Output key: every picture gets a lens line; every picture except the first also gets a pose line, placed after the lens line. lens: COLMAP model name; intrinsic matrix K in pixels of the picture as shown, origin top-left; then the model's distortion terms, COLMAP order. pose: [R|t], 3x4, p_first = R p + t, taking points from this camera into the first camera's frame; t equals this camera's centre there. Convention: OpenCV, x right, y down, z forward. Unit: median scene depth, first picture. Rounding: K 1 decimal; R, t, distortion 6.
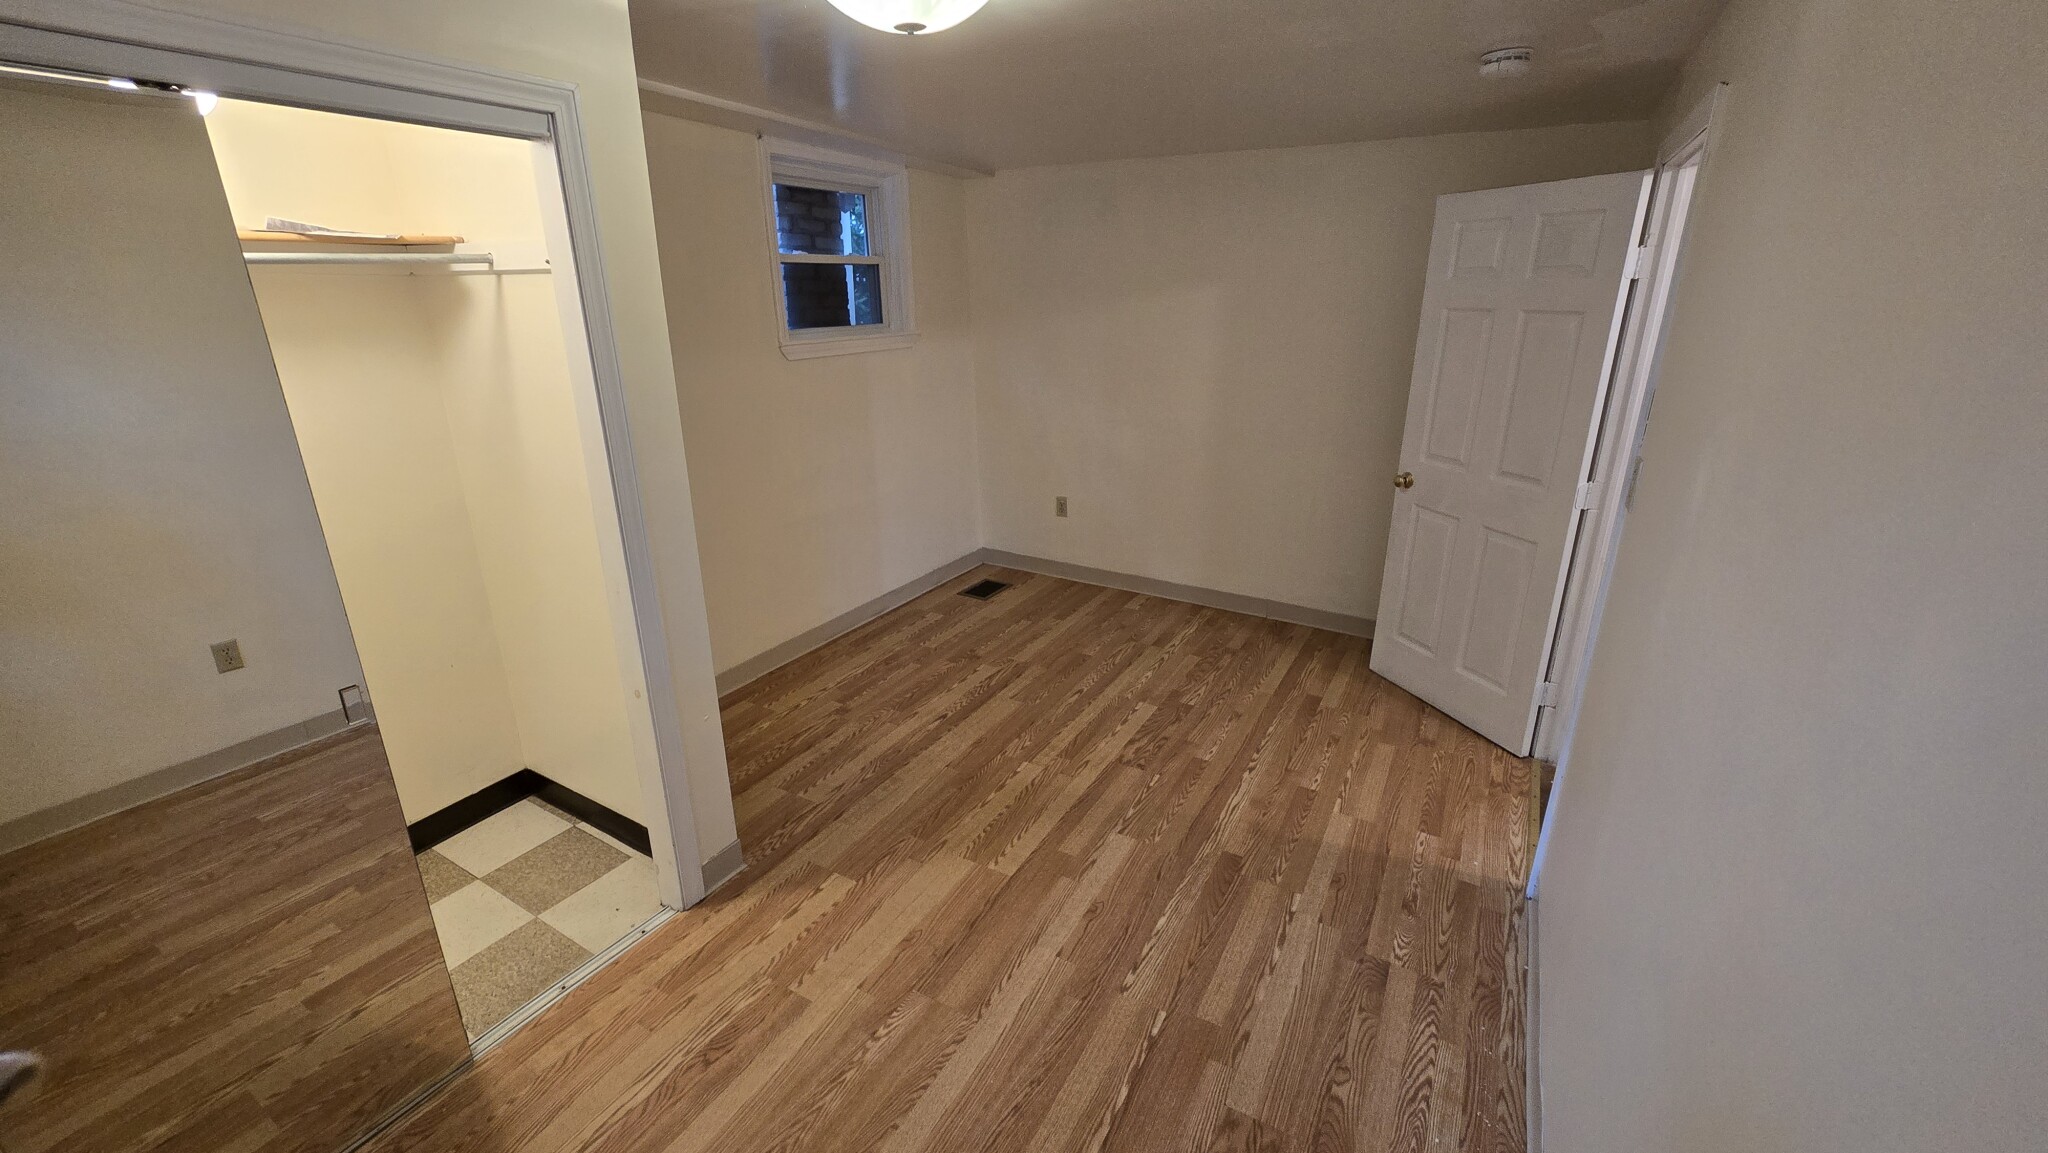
lens RADIAL K [[843.0, 0, 1015.6], [0, 843.0, 573.1], [0, 0, 1]] dist [-0.001373, 0.000121]
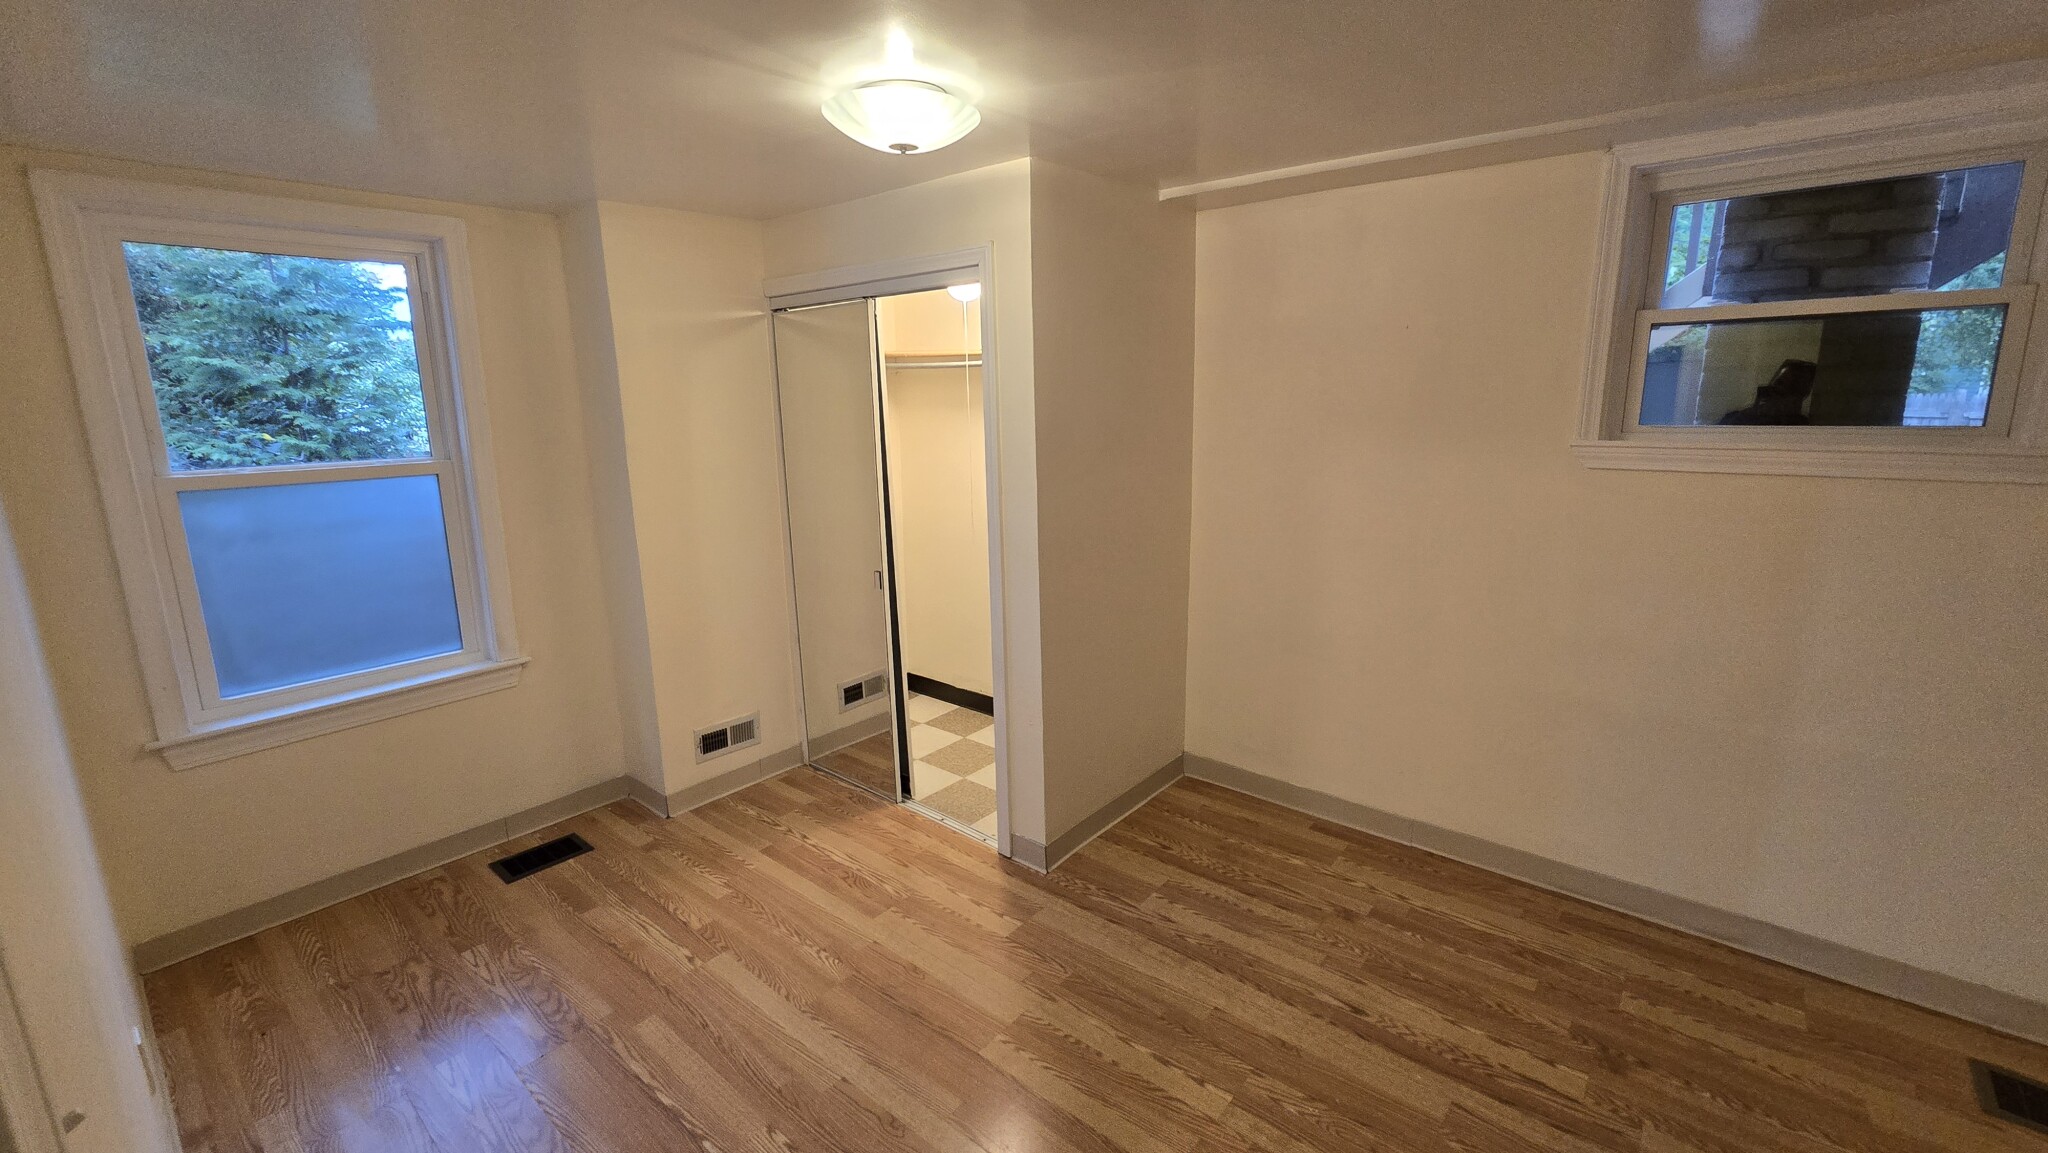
lens RADIAL K [[843.0, 0, 1014.2], [0, 843.0, 569.8], [0, 0, 1]] dist [-0.001373, 0.000121]
pose [[-0.183734, 0.219778, -0.958092, 0.594594], [-0.297461, 0.916554, 0.267294, -0.274239], [0.936888, 0.334105, -0.103027, 0.830080]]
